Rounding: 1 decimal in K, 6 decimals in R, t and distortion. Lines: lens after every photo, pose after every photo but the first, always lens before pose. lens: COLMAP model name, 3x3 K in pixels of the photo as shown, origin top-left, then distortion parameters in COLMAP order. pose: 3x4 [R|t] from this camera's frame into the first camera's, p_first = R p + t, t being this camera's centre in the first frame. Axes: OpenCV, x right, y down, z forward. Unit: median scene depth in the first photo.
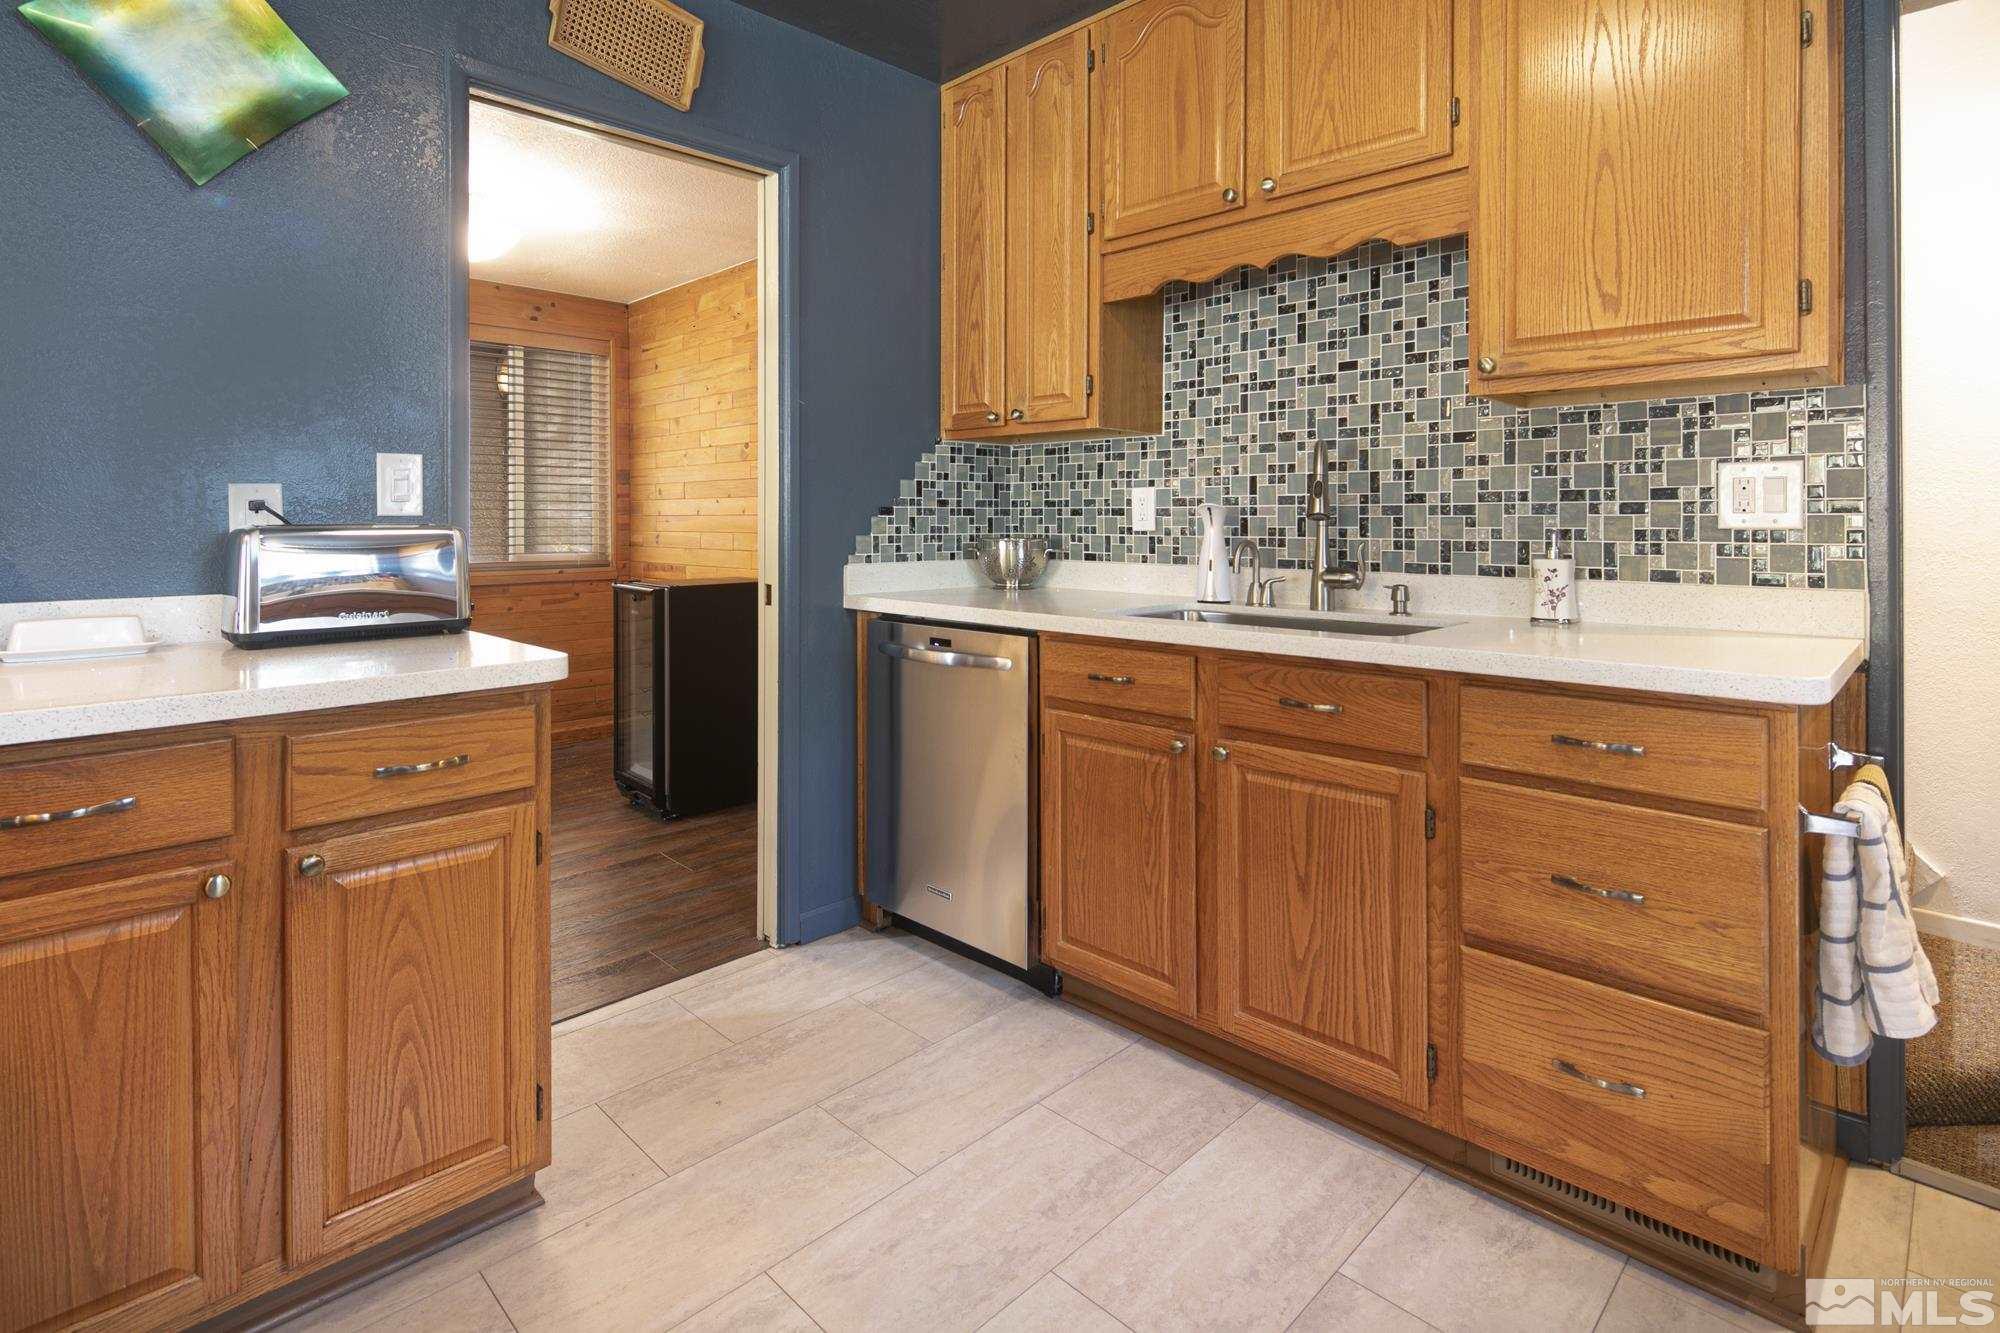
lens RADIAL K [[979.5, 0, 1001.8], [0, 979.5, 529.3], [0, 0, 1]] dist [0.002248, 0.000406]
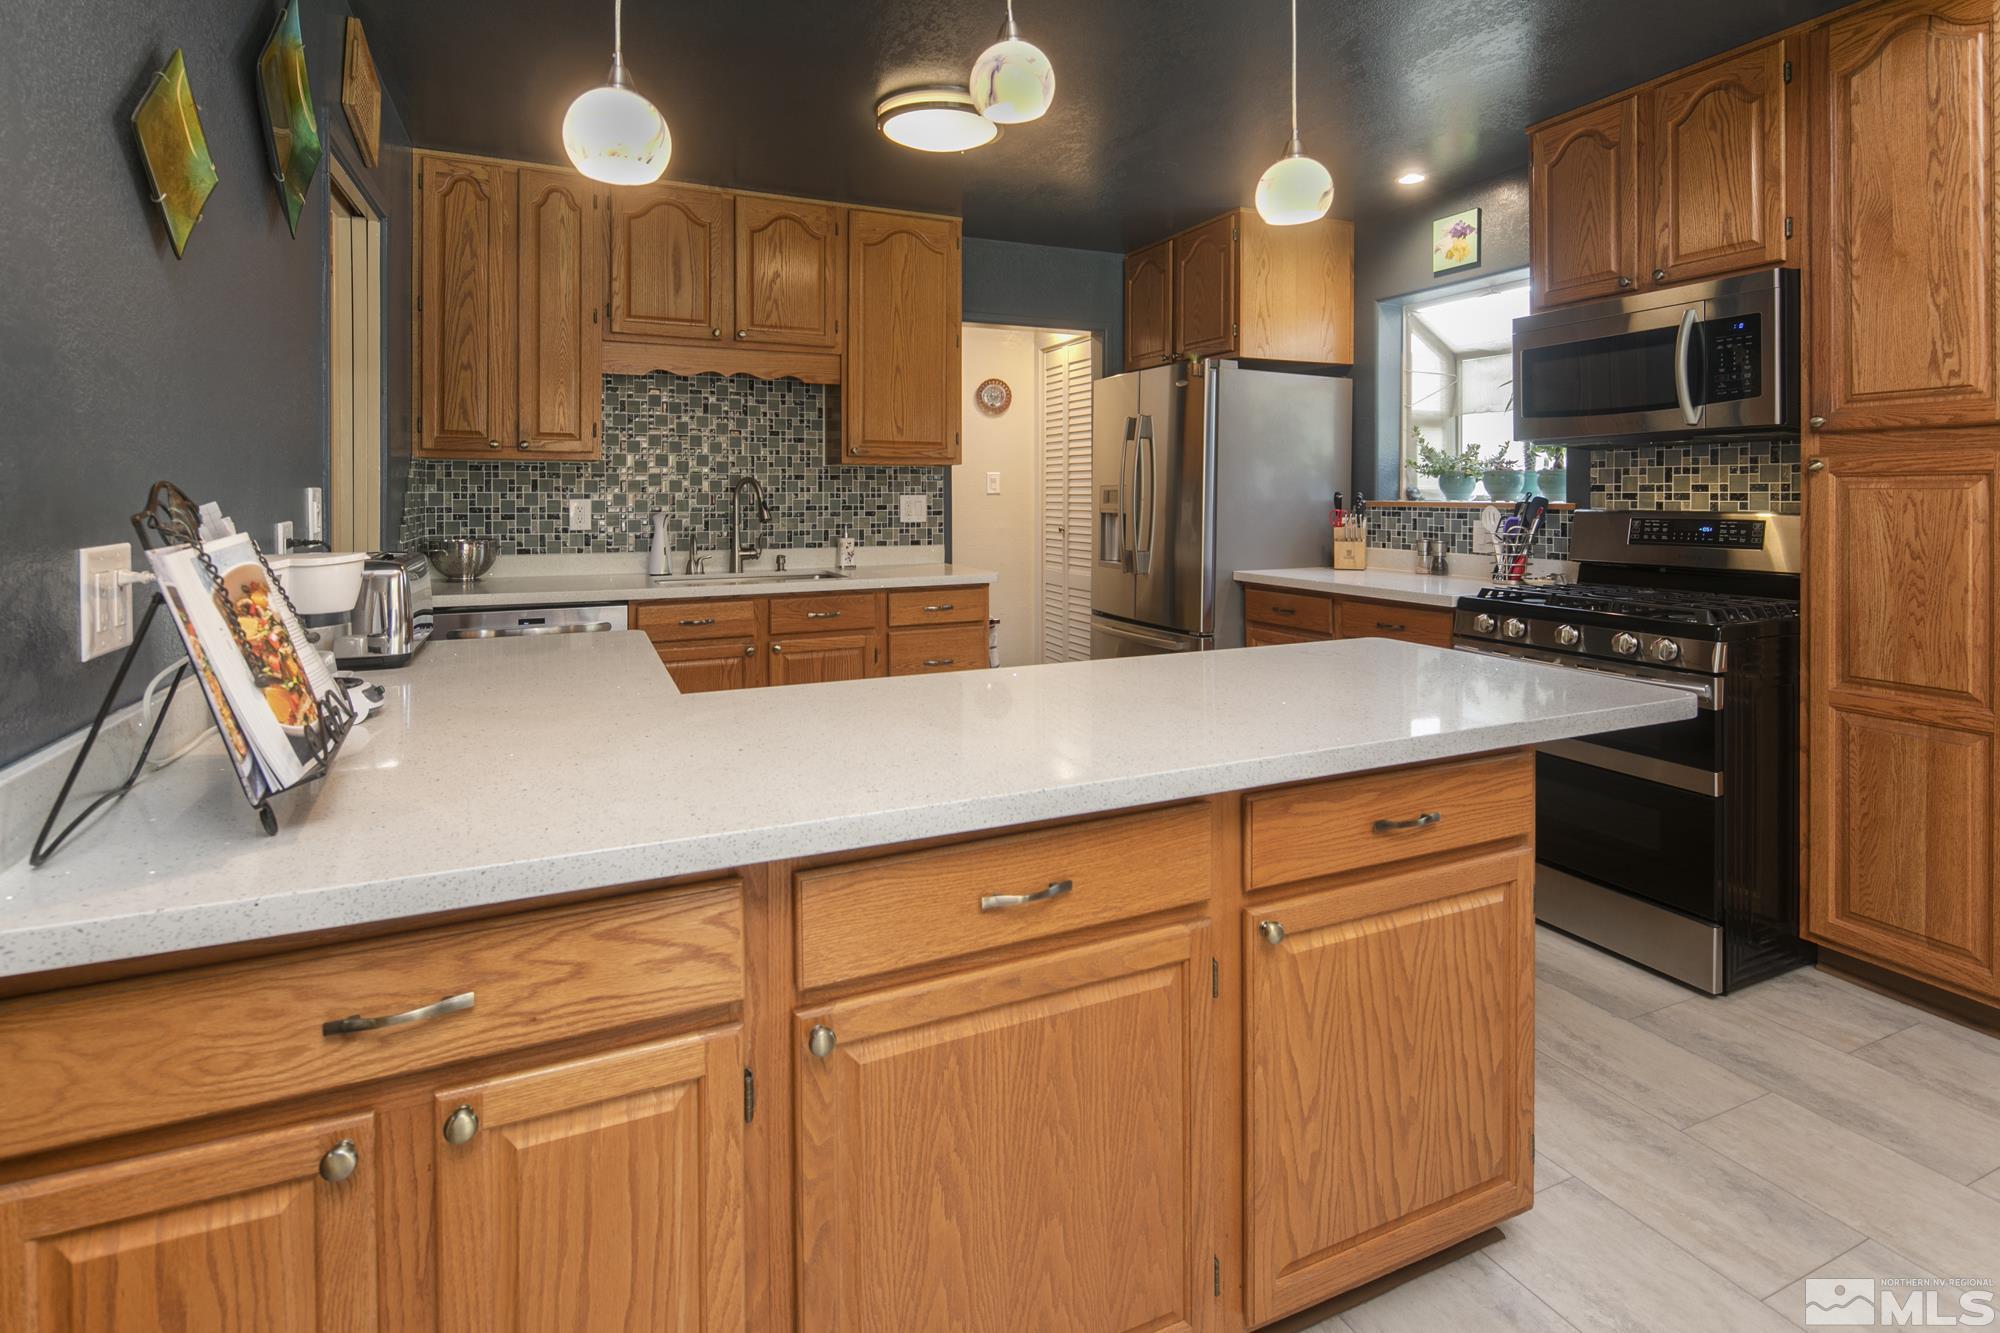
lens RADIAL K [[979.5, 0, 1001.8], [0, 979.5, 529.3], [0, 0, 1]] dist [0.002248, 0.000406]
pose [[0.354887, -0.036866, 0.934182, -1.068666], [0.007901, 0.999305, 0.036434, -0.051749], [-0.934876, -0.005549, 0.354932, -0.060828]]
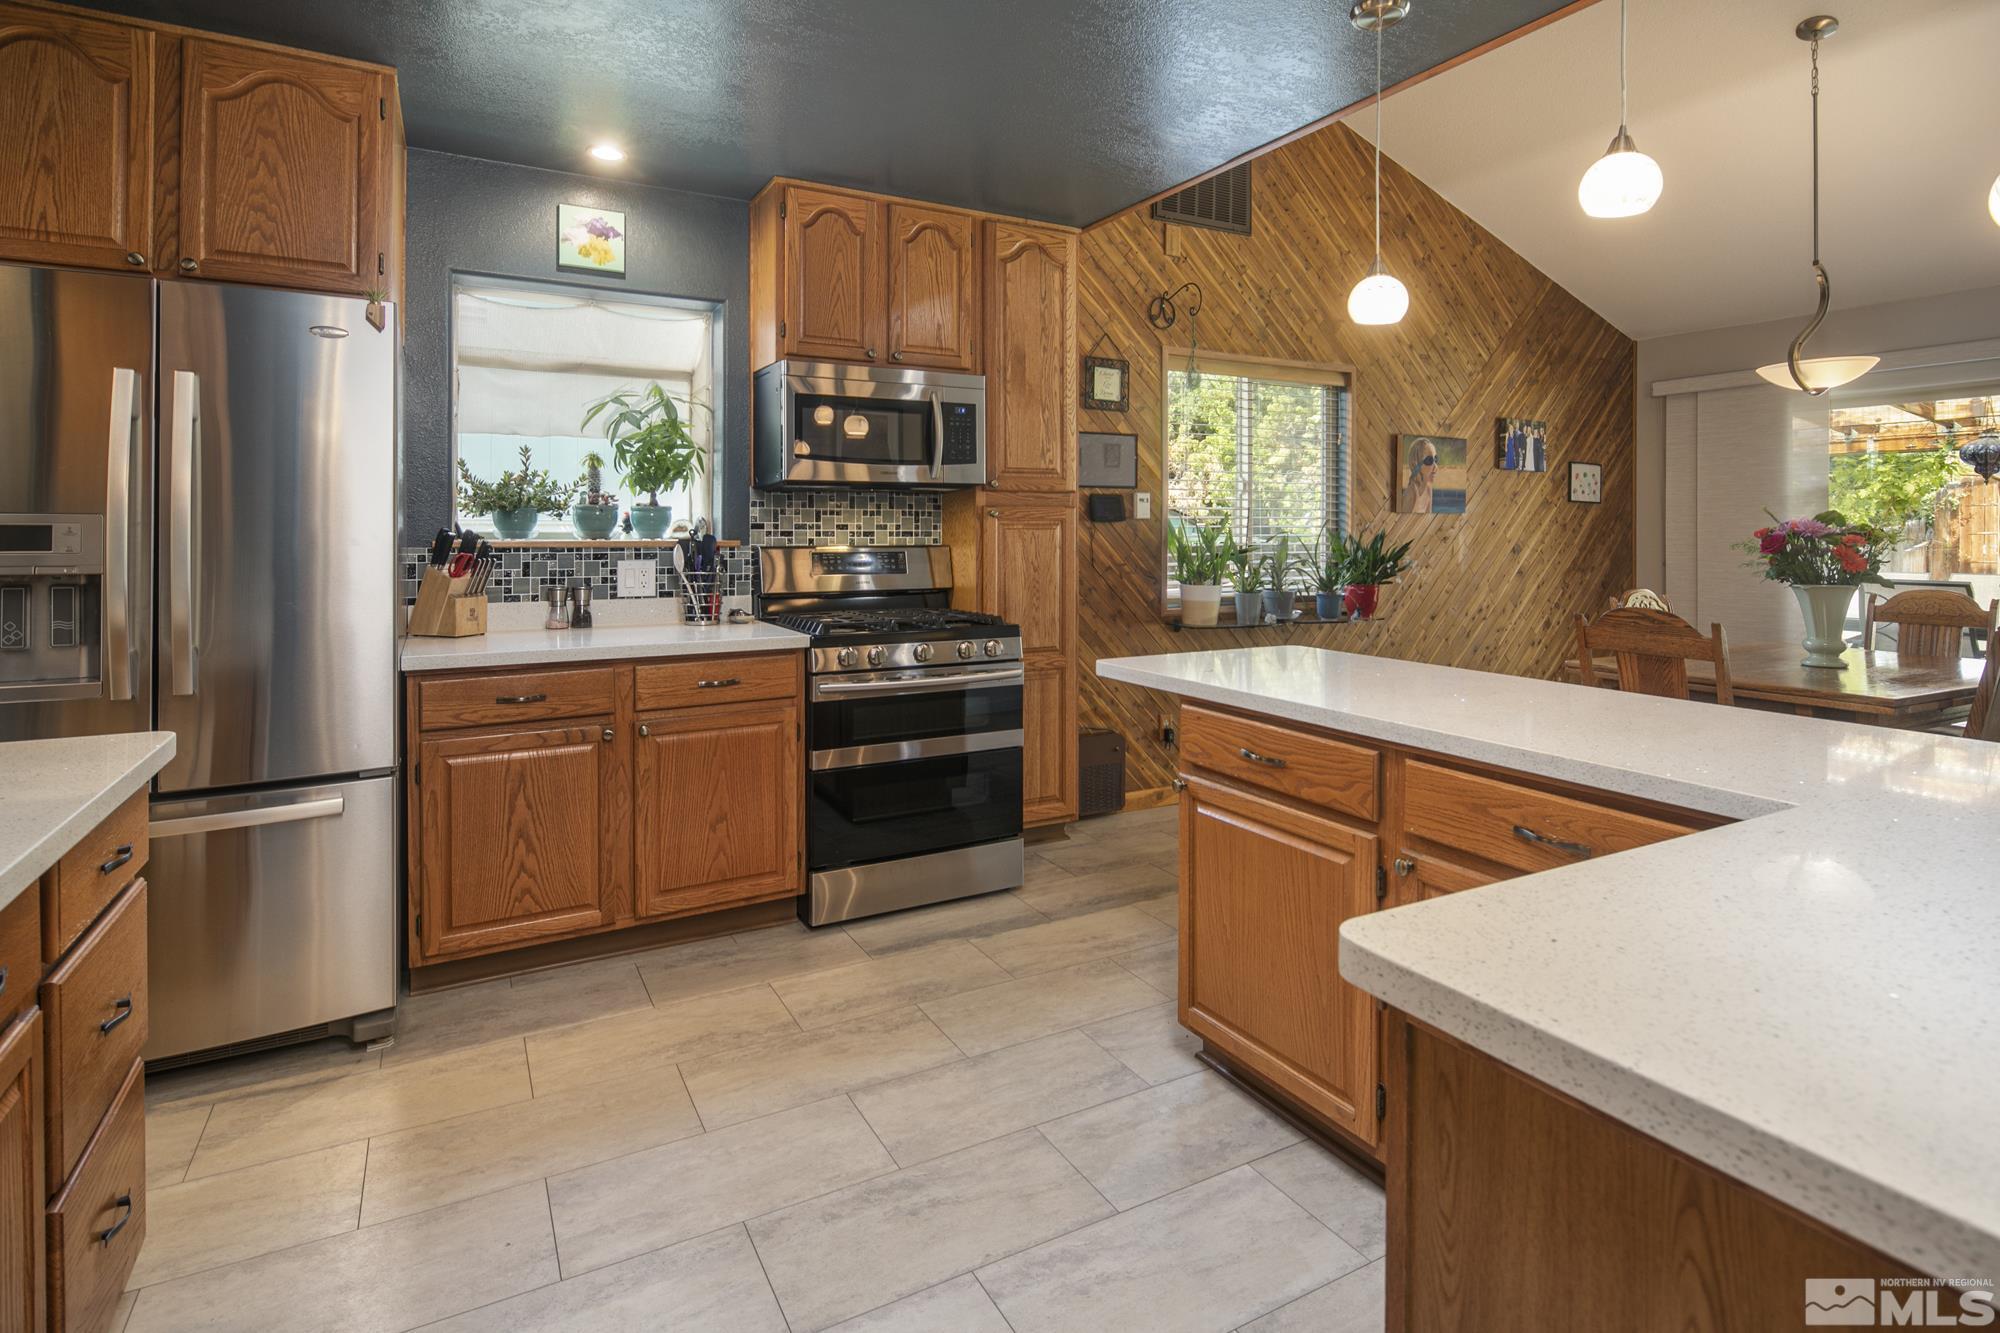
lens RADIAL K [[979.5, 0, 1001.8], [0, 979.5, 529.3], [0, 0, 1]] dist [0.002248, 0.000406]
pose [[-0.958437, -0.003926, 0.285278, -0.271986], [-0.002627, 0.999984, 0.004935, -0.056265], [-0.285293, 0.003980, -0.958432, 0.939162]]
